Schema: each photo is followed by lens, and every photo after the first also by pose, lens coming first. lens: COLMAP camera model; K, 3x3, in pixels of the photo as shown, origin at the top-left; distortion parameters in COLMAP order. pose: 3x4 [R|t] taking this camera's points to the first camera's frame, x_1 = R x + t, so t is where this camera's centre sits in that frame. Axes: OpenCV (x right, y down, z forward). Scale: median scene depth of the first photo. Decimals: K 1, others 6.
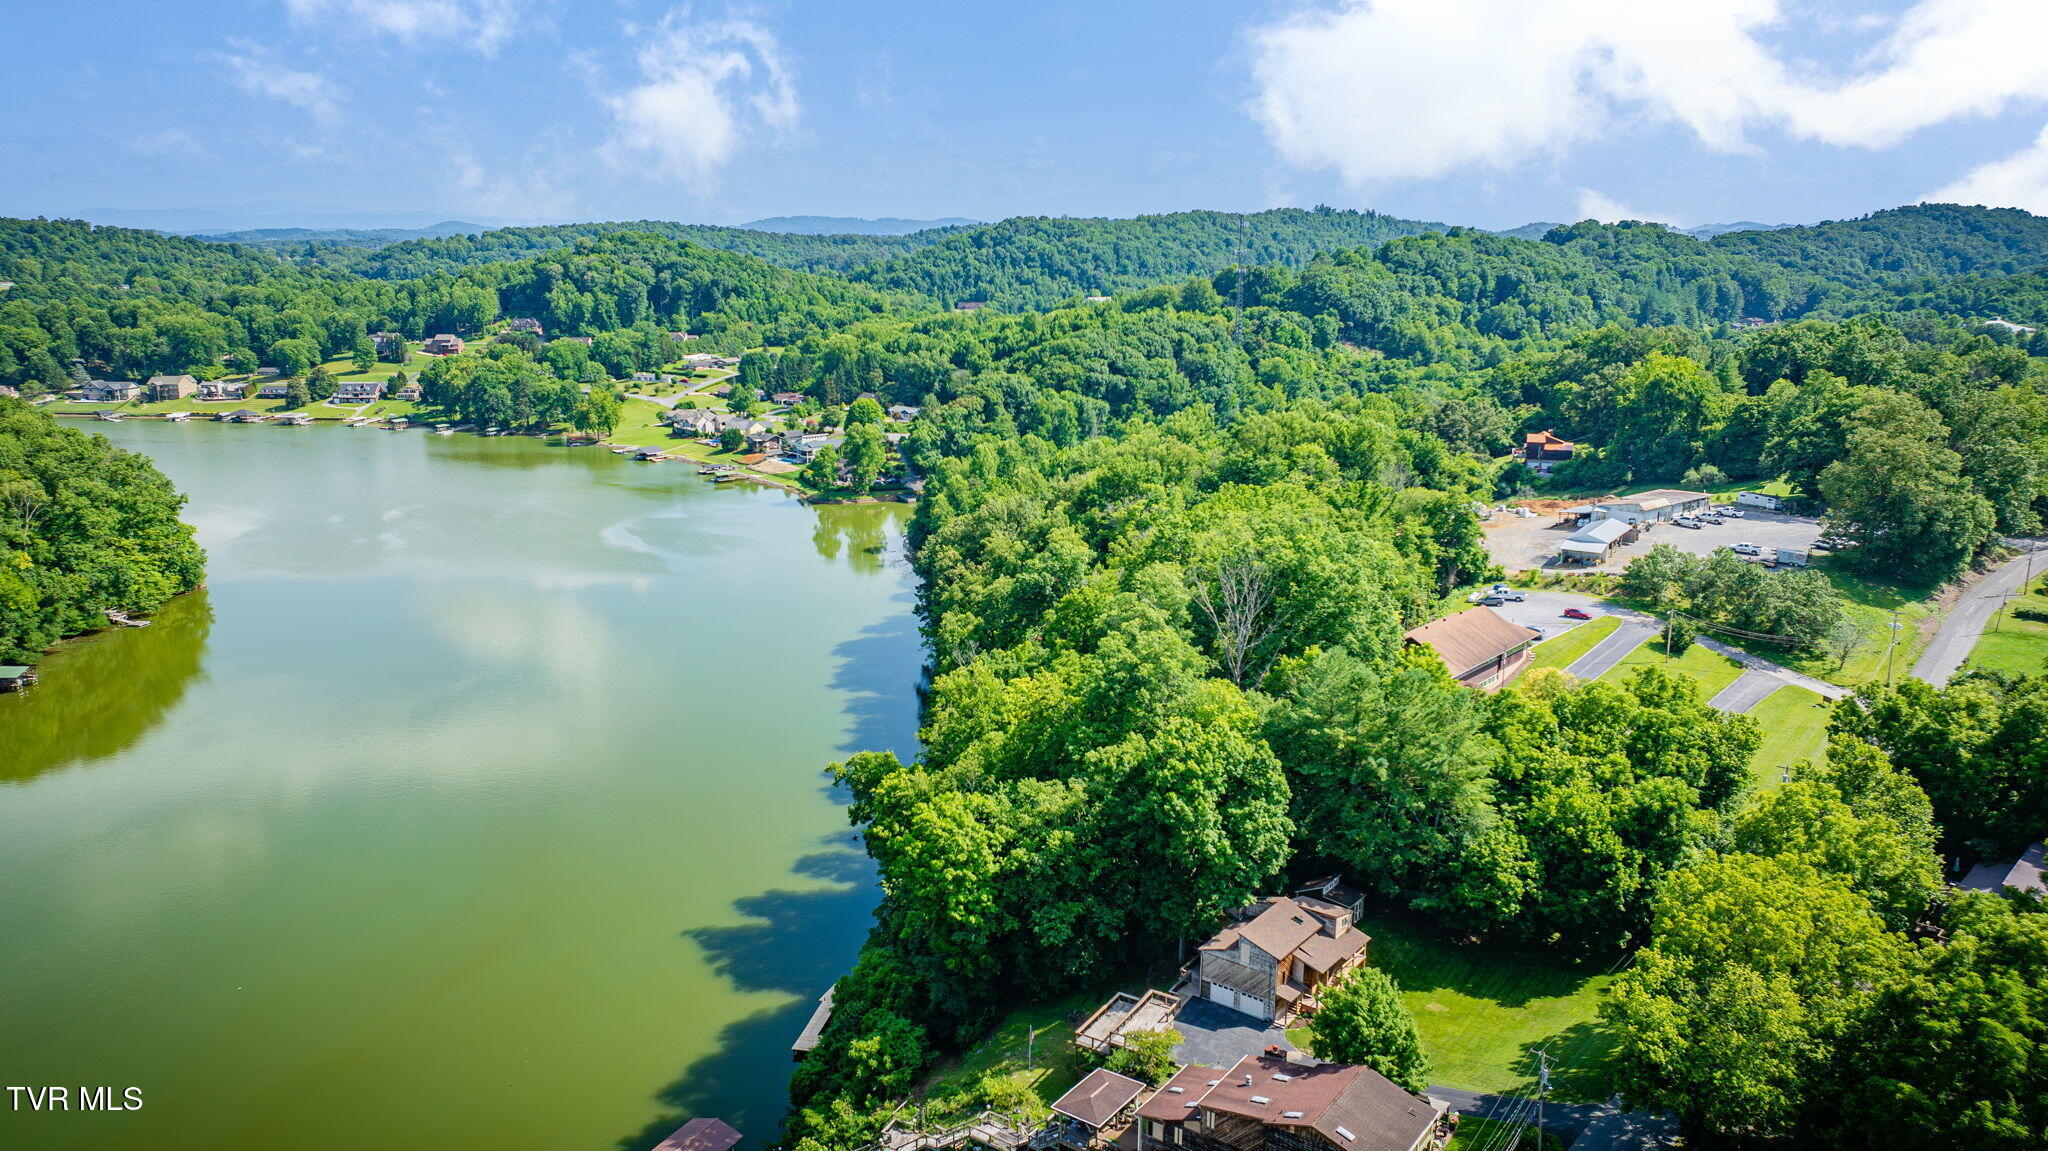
lens RADIAL K [[1442.5, 0, 1024.0], [0, 1442.5, 575.5], [0, 0, 1]] dist [0.007549, -0.056855]
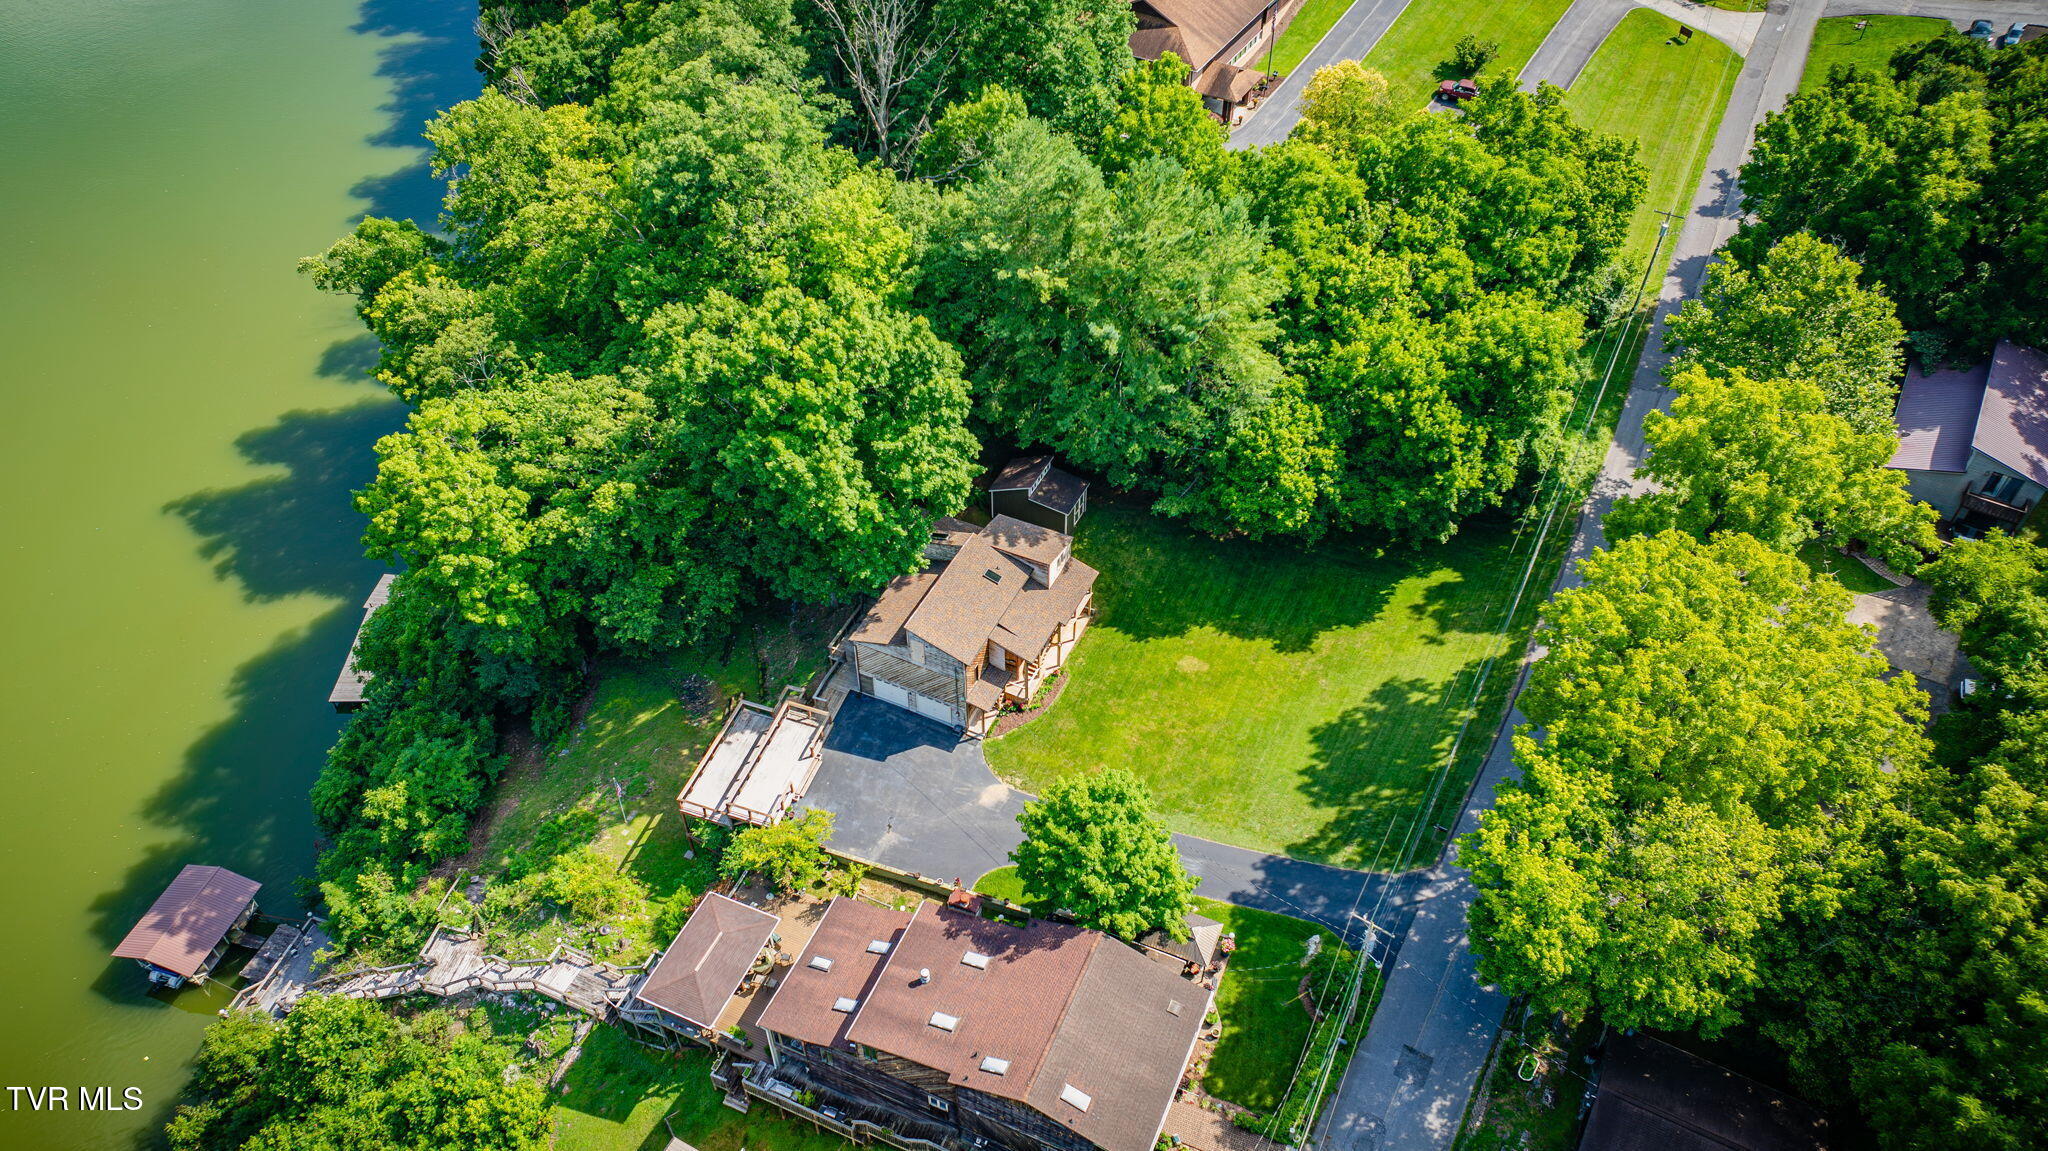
lens RADIAL K [[1442.5, 0, 1024.0], [0, 1442.5, 575.5], [0, 0, 1]] dist [0.007549, -0.056855]
pose [[0.977687, -0.148859, 0.148217, 0.102809], [0.050987, 0.852639, 0.520006, -0.106777], [-0.203783, -0.500846, 0.841205, 0.425913]]
